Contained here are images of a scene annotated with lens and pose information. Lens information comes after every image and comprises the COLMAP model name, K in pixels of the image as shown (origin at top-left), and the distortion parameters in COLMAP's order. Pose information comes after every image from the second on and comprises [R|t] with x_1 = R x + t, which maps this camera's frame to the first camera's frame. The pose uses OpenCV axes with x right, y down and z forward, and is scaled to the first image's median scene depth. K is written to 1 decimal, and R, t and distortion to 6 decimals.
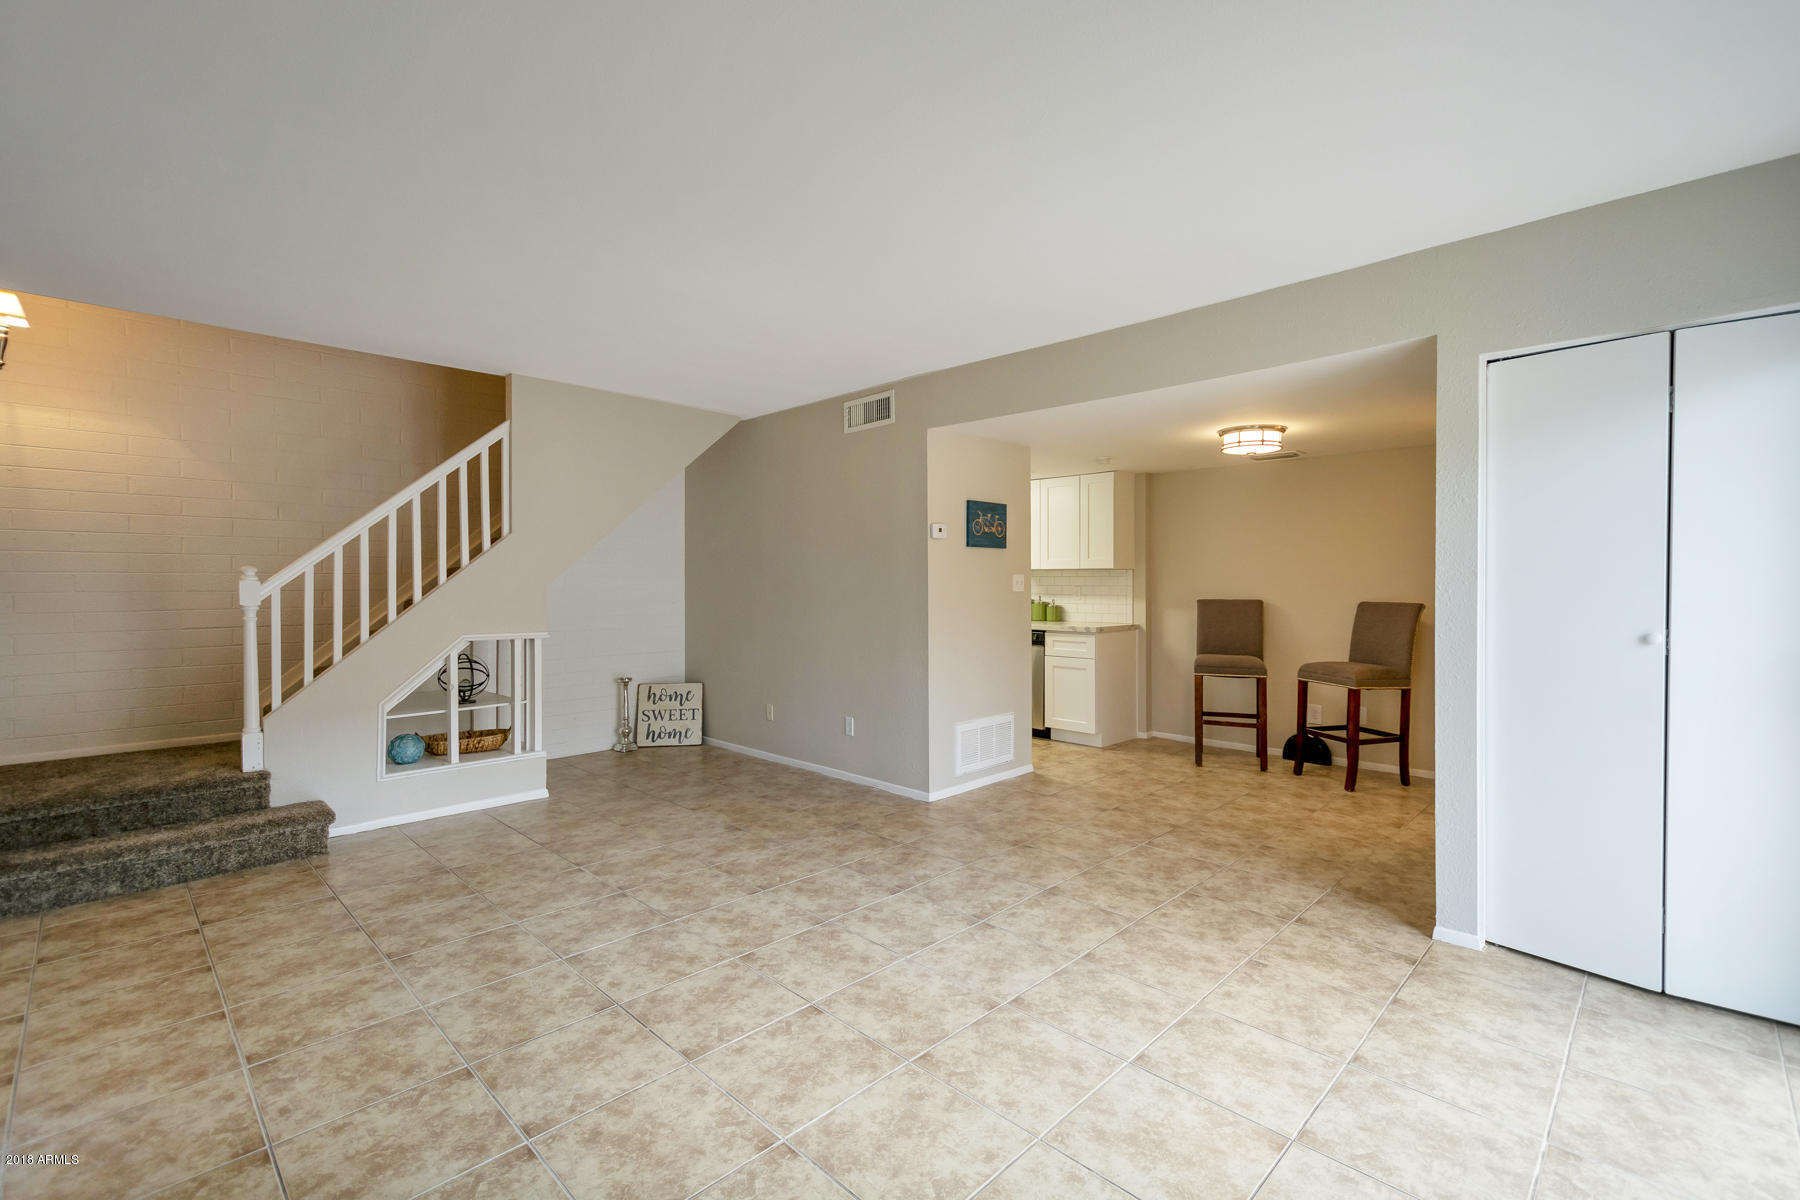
lens RADIAL K [[795.2, 0, 895.8], [0, 795.2, 594.7], [0, 0, 1]] dist [0.010410, -0.004598]
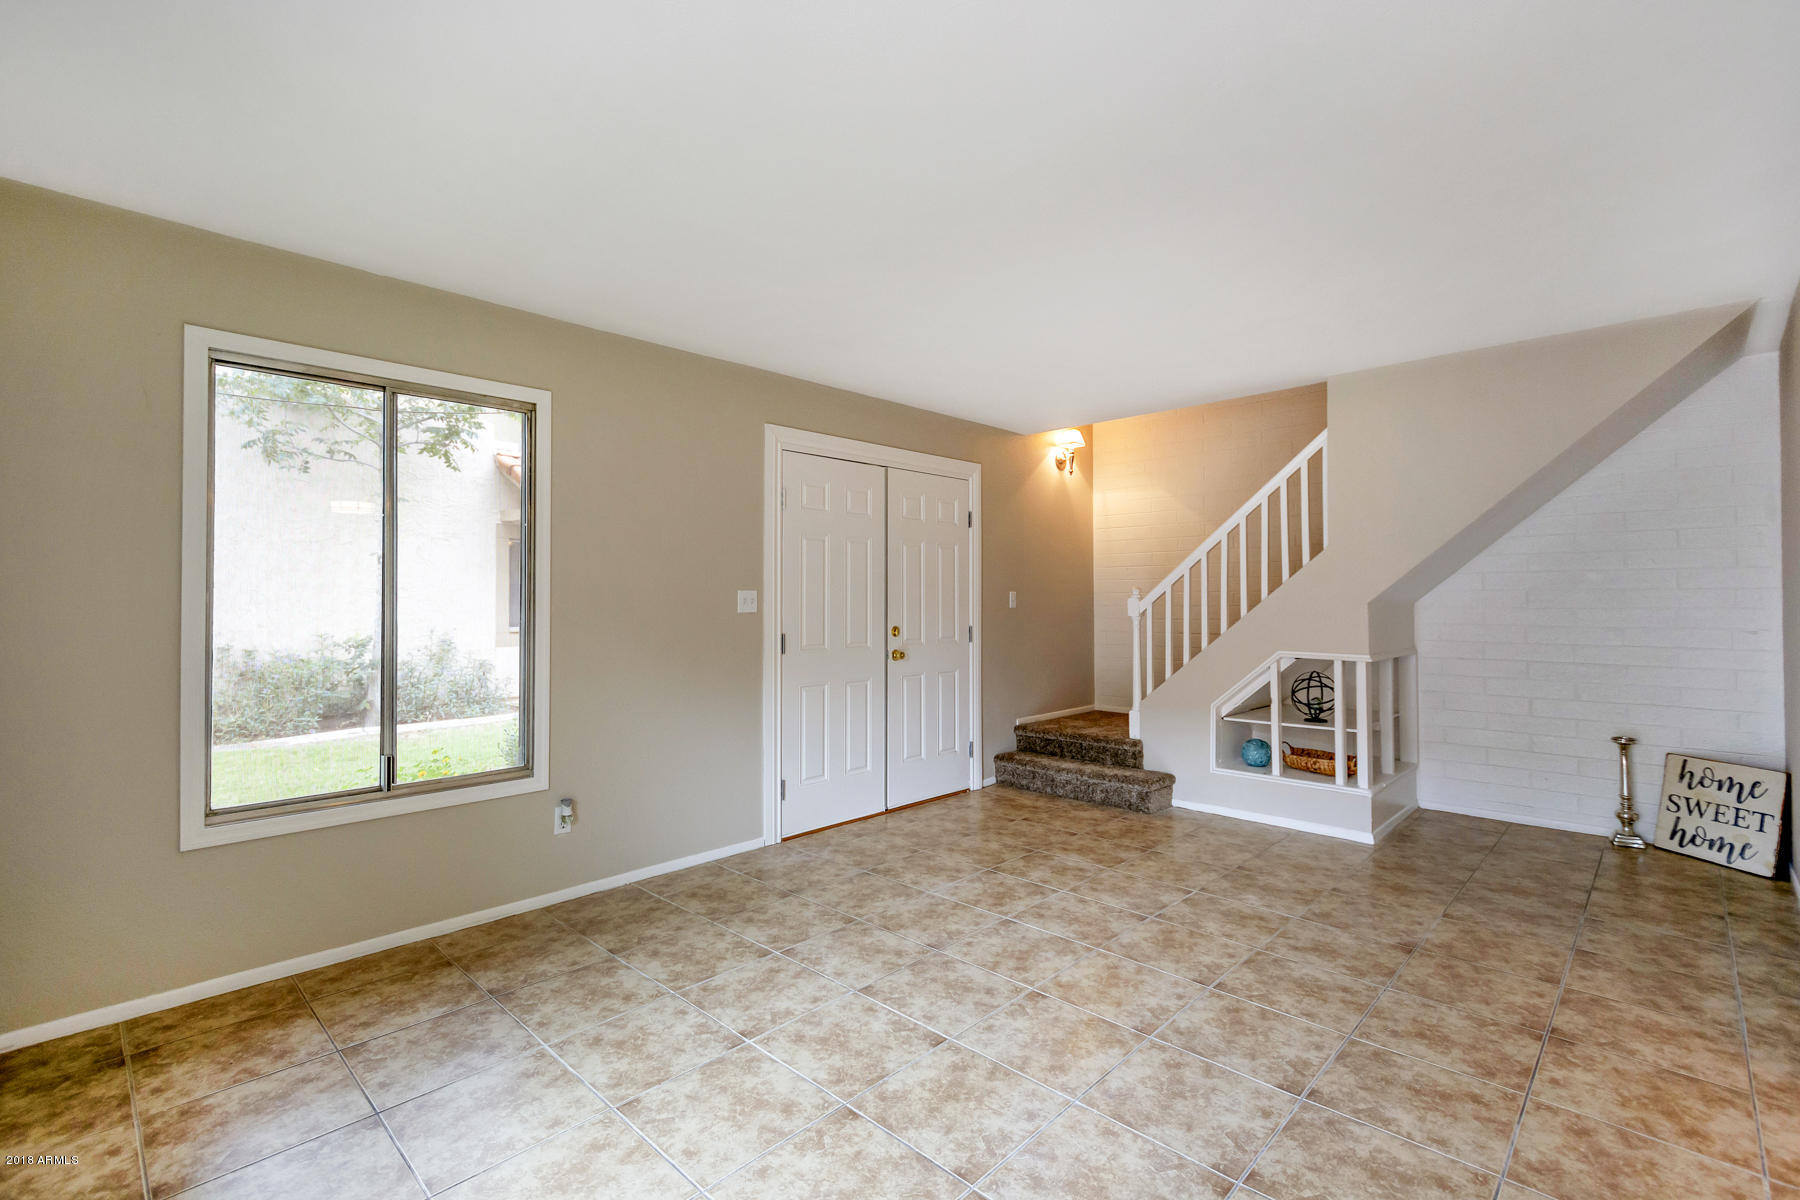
lens RADIAL K [[795.2, 0, 898.9], [0, 795.2, 595.6], [0, 0, 1]] dist [0.010410, -0.004598]
pose [[0.013101, -0.005496, -0.999899, 0.555925], [-0.013580, 0.999892, -0.005674, -0.008864], [0.999822, 0.013653, 0.013025, 0.597434]]
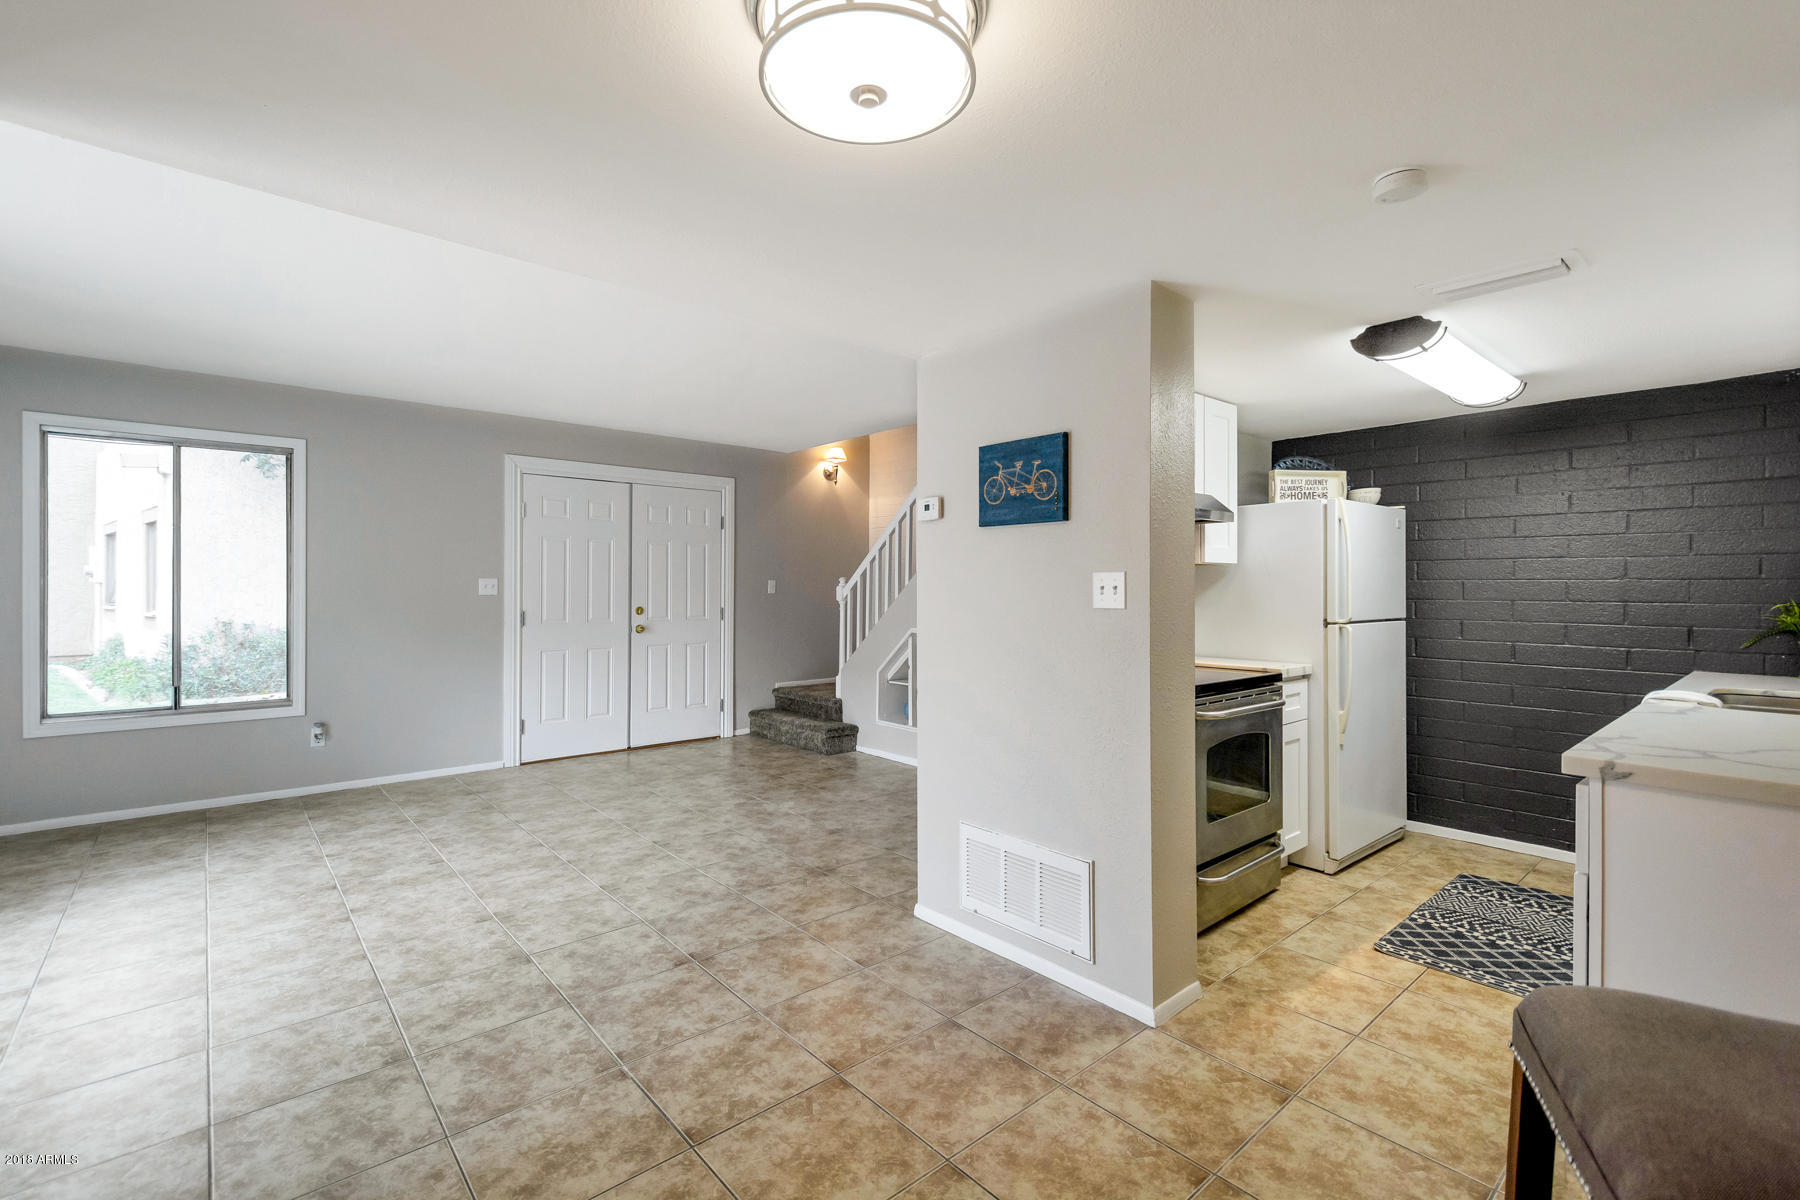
lens RADIAL K [[795.2, 0, 908.4], [0, 795.2, 584.3], [0, 0, 1]] dist [0.010410, -0.004598]
pose [[-0.067258, -0.001940, -0.997734, 0.882742], [-0.019311, 0.999813, -0.000642, -0.021475], [0.997549, 0.019224, -0.067283, 1.283091]]
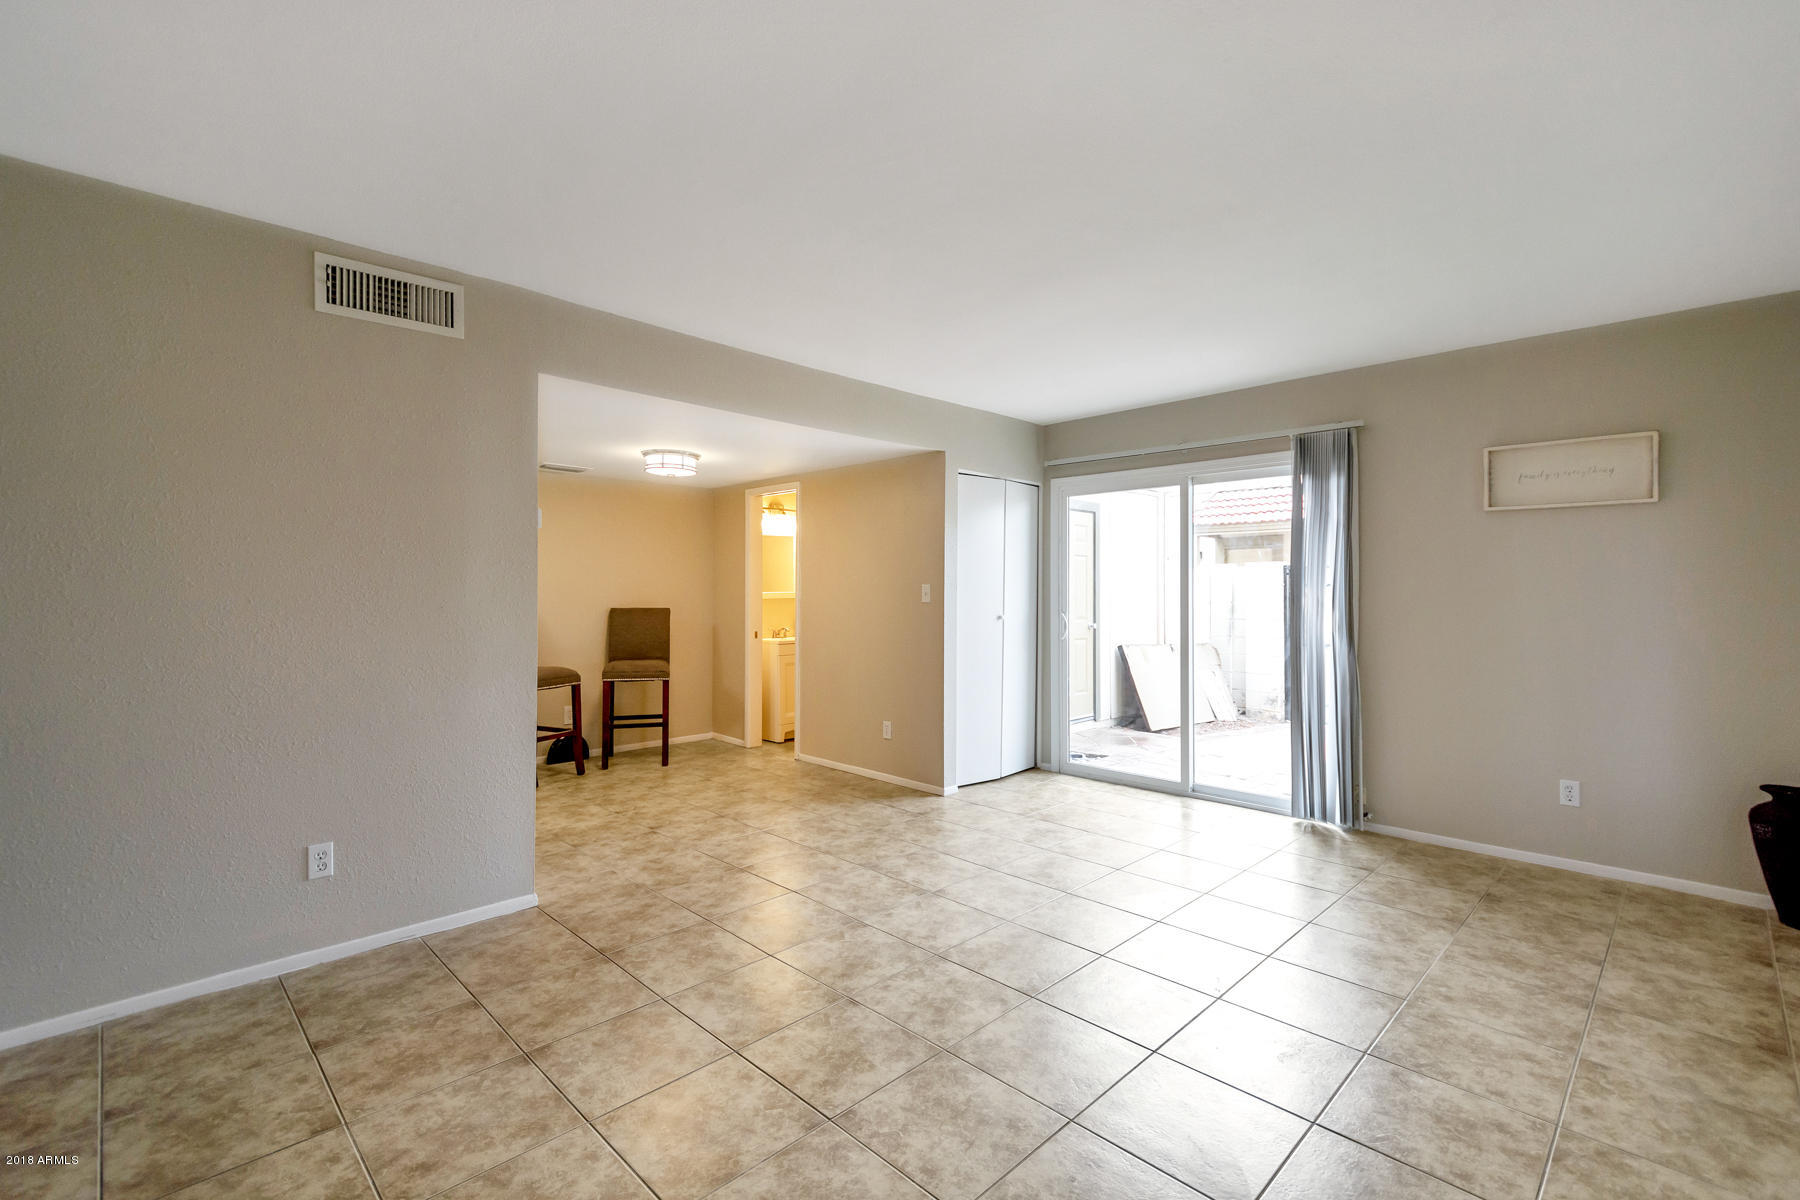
lens RADIAL K [[795.2, 0, 917.3], [0, 795.2, 589.3], [0, 0, 1]] dist [0.010410, -0.004598]
pose [[-0.009998, 0.004155, 0.999941, -0.821813], [0.014482, 0.999887, -0.004010, -0.011302], [-0.999845, 0.014441, -0.010057, 0.828651]]
